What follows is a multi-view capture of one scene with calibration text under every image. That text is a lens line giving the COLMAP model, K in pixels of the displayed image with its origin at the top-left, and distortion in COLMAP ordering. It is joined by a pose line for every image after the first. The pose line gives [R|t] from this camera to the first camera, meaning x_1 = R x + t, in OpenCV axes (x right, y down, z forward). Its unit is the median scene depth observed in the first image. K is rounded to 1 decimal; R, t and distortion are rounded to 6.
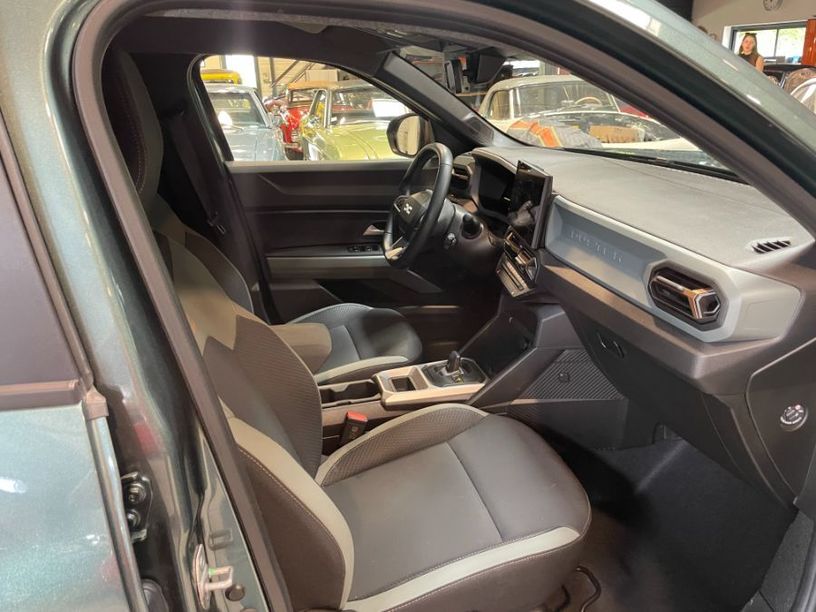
lens RADIAL K [[609.4, 0, 408.0], [0, 609.4, 306.0], [0, 0, 1]] dist [0.096168, -0.114803]
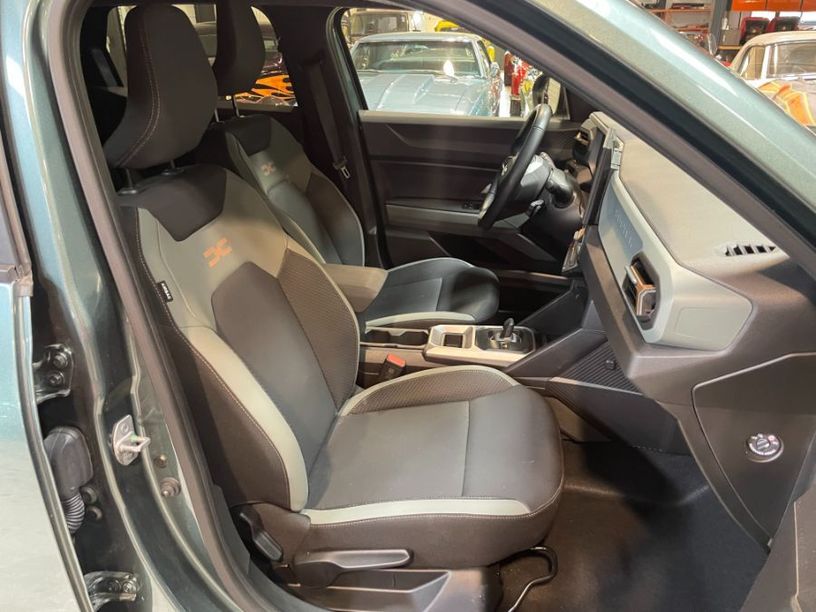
lens RADIAL K [[609.4, 0, 408.0], [0, 609.4, 306.0], [0, 0, 1]] dist [0.096168, -0.114803]
pose [[0.928247, 0.171222, -0.330214, 0.259587], [-0.147092, 0.984362, 0.096928, -0.018908], [0.341646, -0.041401, 0.938916, 0.006070]]
